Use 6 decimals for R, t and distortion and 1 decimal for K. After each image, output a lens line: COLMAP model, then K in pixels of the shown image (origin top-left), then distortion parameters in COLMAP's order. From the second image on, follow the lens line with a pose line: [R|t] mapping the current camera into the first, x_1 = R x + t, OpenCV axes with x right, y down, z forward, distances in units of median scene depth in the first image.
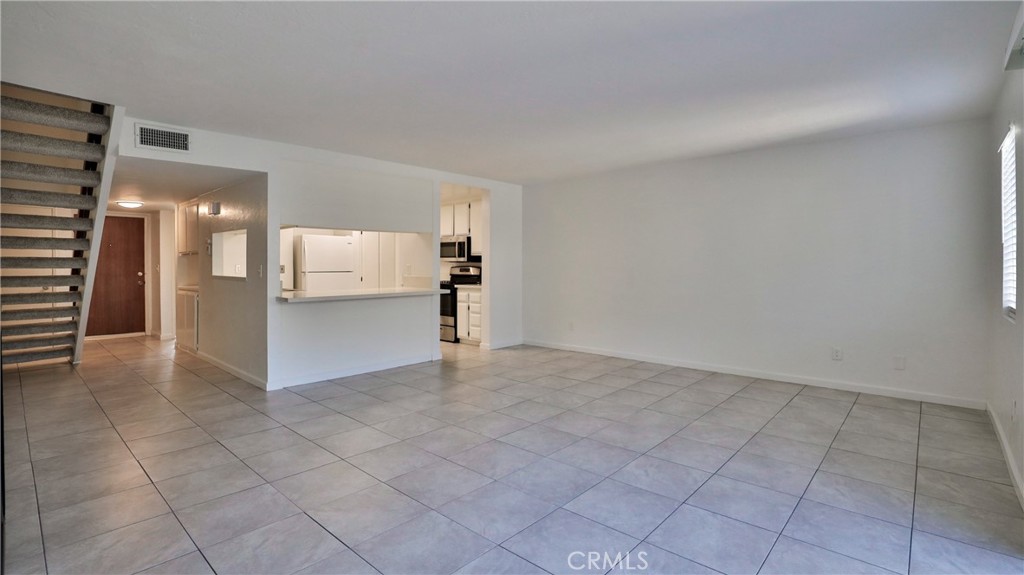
lens RADIAL K [[475.4, 0, 512.3], [0, 475.4, 263.7], [0, 0, 1]] dist [-0.054777, 0.016820]
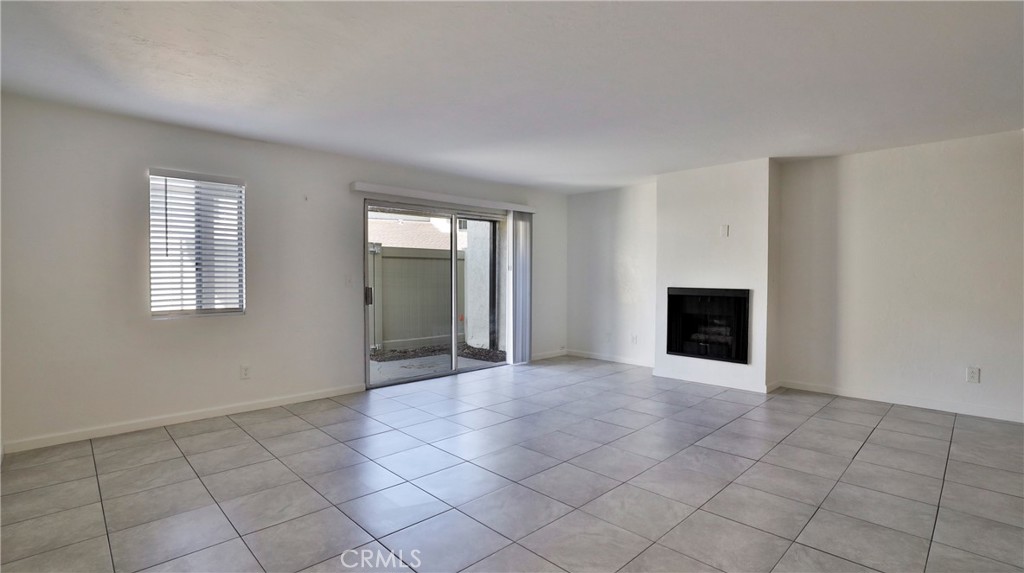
lens RADIAL K [[475.4, 0, 512.3], [0, 475.4, 262.7], [0, 0, 1]] dist [-0.054777, 0.016820]
pose [[-0.997964, 0.004337, 0.063629, 0.046389], [0.002474, 0.999566, -0.029338, 0.001426], [-0.063729, -0.029120, -0.997542, 0.984371]]
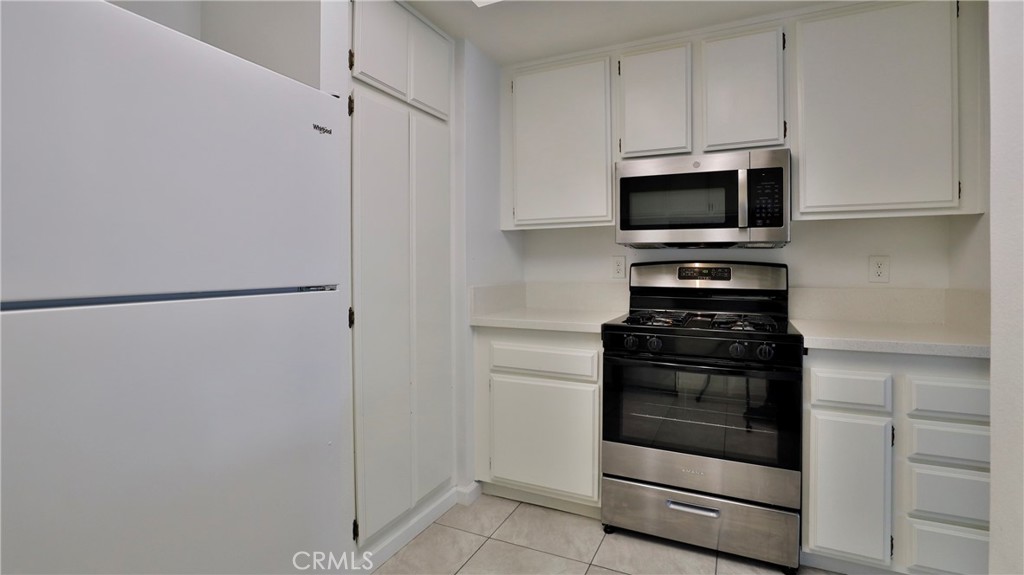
lens RADIAL K [[475.4, 0, 512.3], [0, 475.4, 263.7], [0, 0, 1]] dist [-0.054777, 0.016820]
pose [[0.958025, 0.003760, 0.286659, -0.351379], [-0.003845, 0.999993, -0.000269, 0.008528], [-0.286658, -0.000844, 0.958033, 0.877138]]
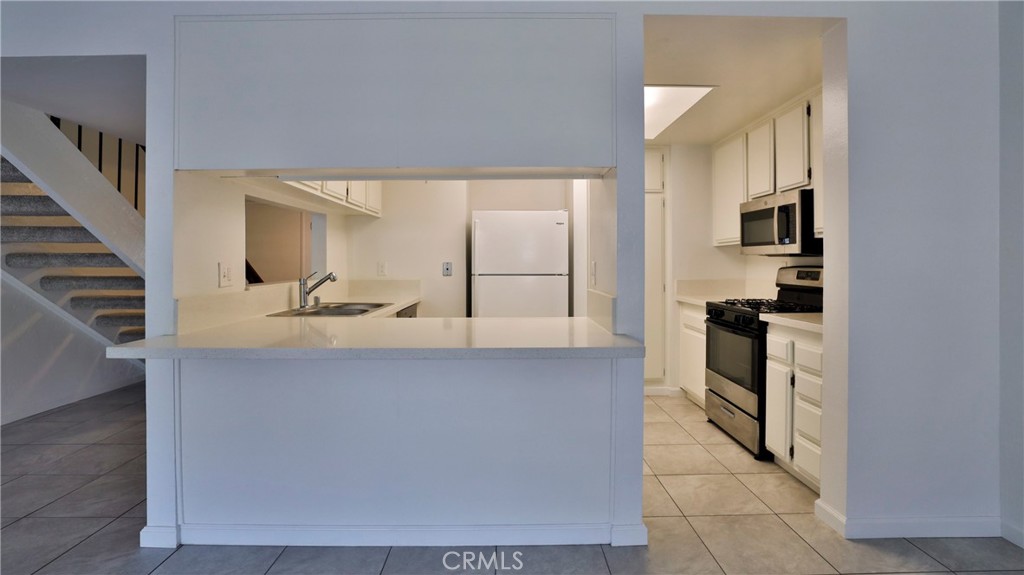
lens RADIAL K [[475.4, 0, 512.3], [0, 475.4, 263.7], [0, 0, 1]] dist [-0.054777, 0.016820]
pose [[0.691225, 0.003965, -0.722628, 0.017936], [0.001060, 0.999978, 0.006501, 0.000283], [0.722638, -0.005259, 0.691206, 0.627816]]
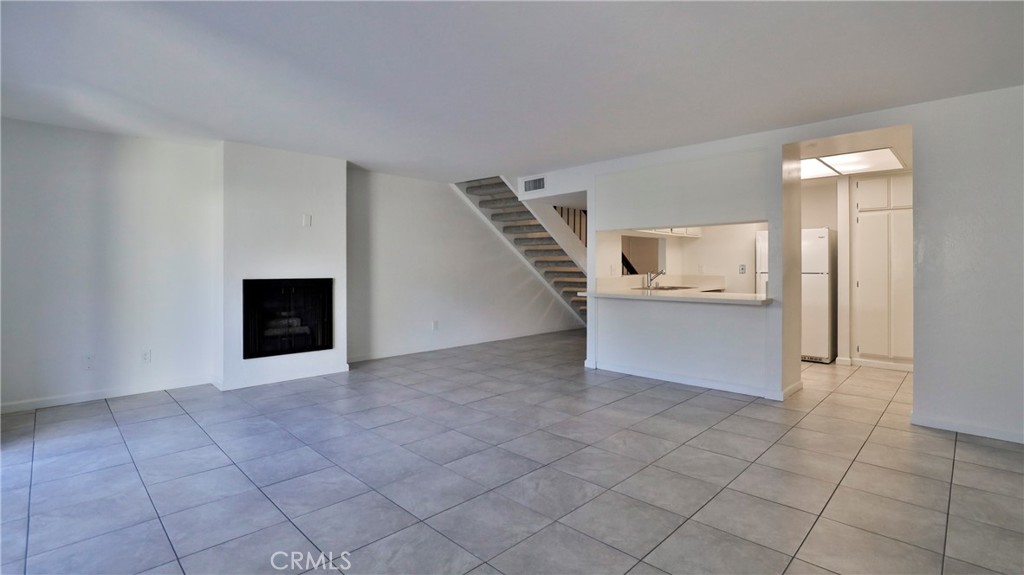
lens RADIAL K [[475.4, 0, 512.3], [0, 475.4, 263.7], [0, 0, 1]] dist [-0.054777, 0.016820]
pose [[-0.039780, -0.001339, -0.999208, 0.487216], [0.002917, 0.999995, -0.001456, 0.000563], [0.999204, -0.002973, -0.039776, 0.563171]]
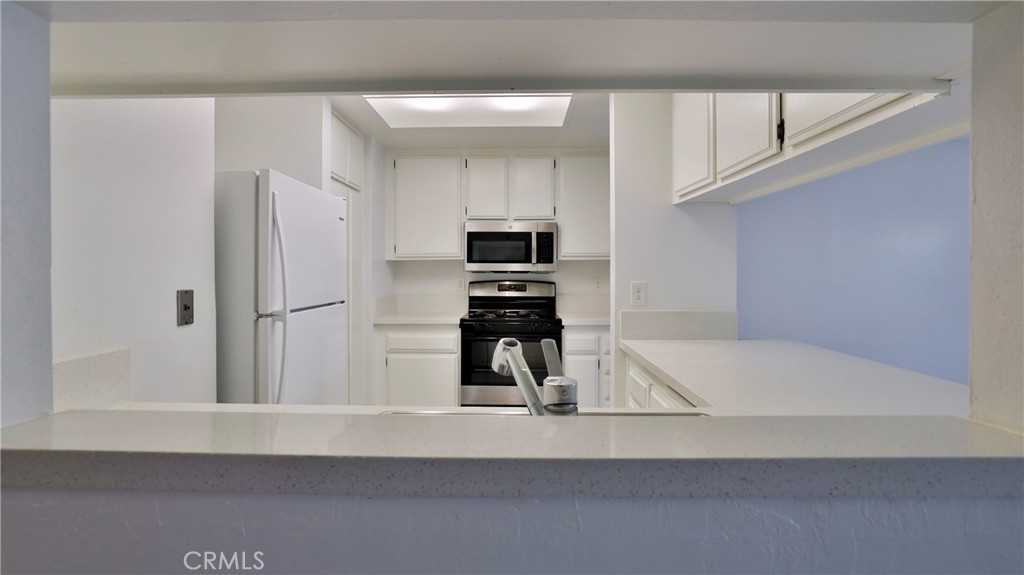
lens RADIAL K [[476.9, 0, 512.0], [0, 476.9, 287.5], [0, 0, 1]] dist [-0.054611, 0.000020]
pose [[0.745223, -0.020222, 0.666509, -0.517276], [-0.005757, 0.999308, 0.036756, -0.007444], [-0.666791, -0.031228, 0.744590, 0.721482]]
